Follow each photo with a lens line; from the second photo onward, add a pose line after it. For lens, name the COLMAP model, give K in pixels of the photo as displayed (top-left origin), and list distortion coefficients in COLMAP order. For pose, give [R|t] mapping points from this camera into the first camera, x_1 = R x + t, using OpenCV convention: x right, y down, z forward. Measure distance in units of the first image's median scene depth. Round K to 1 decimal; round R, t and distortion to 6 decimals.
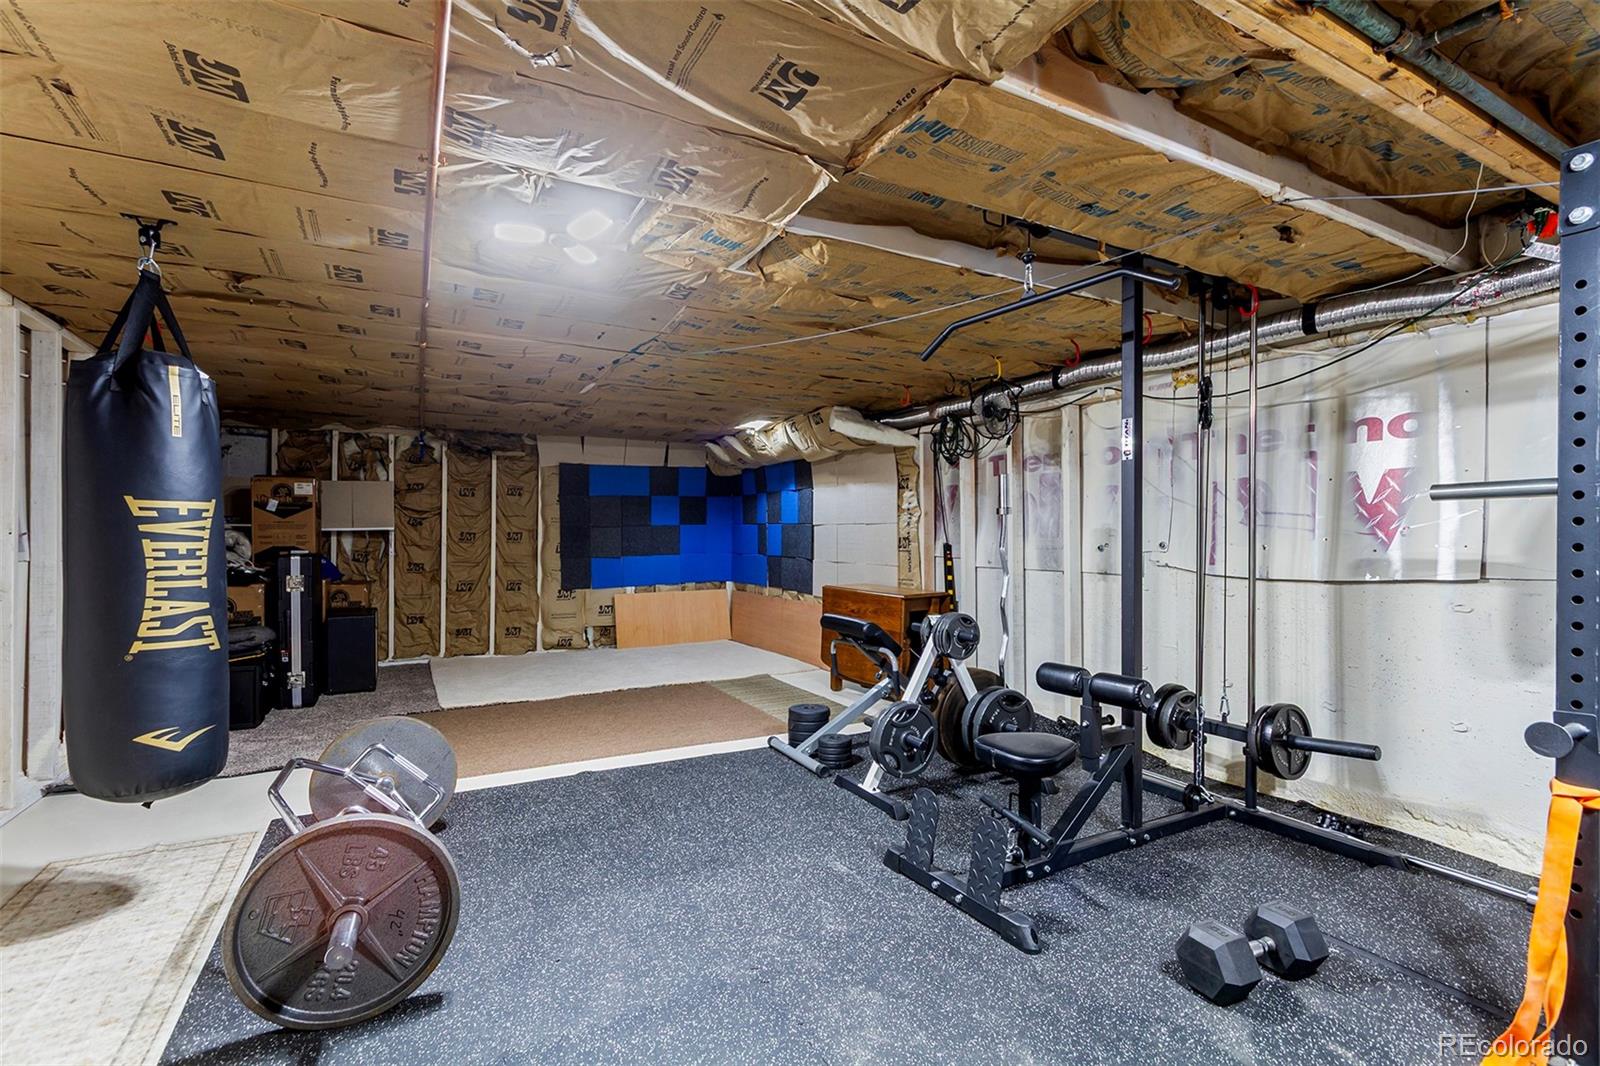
lens RADIAL K [[754.9, 0, 813.8], [0, 754.9, 536.8], [0, 0, 1]] dist [0.010115, 0.000826]
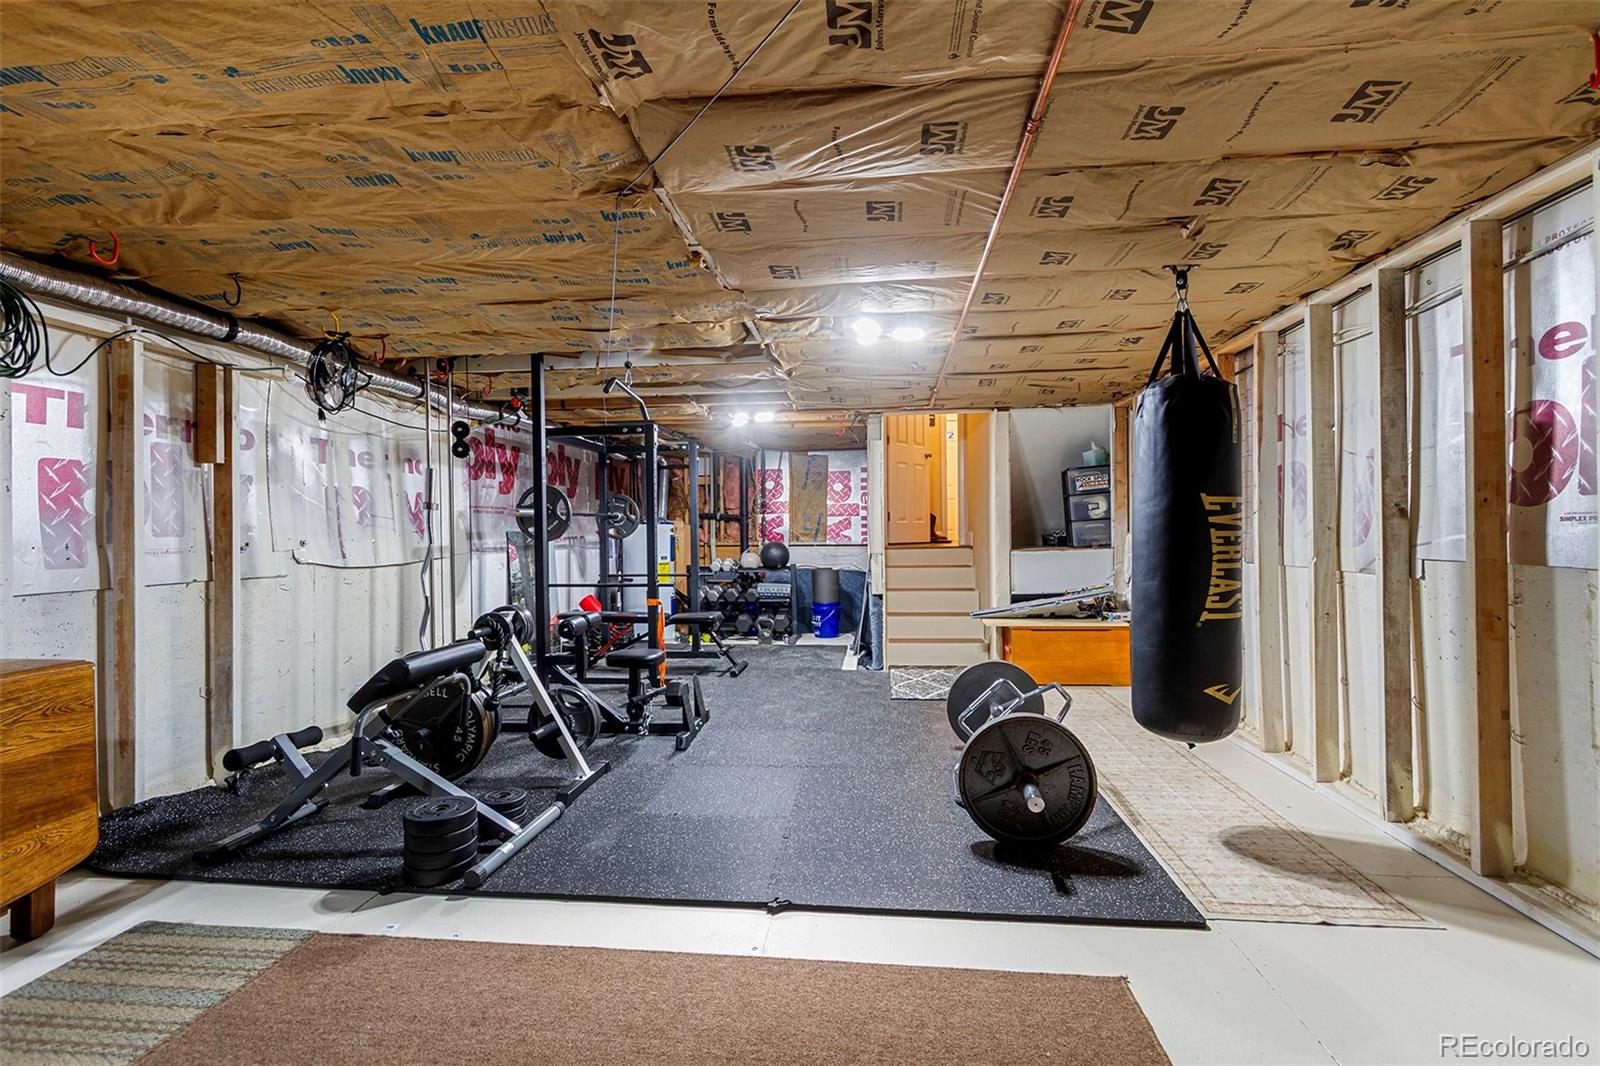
lens RADIAL K [[754.9, 0, 801.4], [0, 754.9, 534.5], [0, 0, 1]] dist [0.010115, 0.000826]
pose [[-0.822592, 0.009537, 0.568552, -0.940636], [0.010174, 0.999946, -0.002054, 0.013633], [-0.568541, 0.004095, -0.822645, 2.088877]]
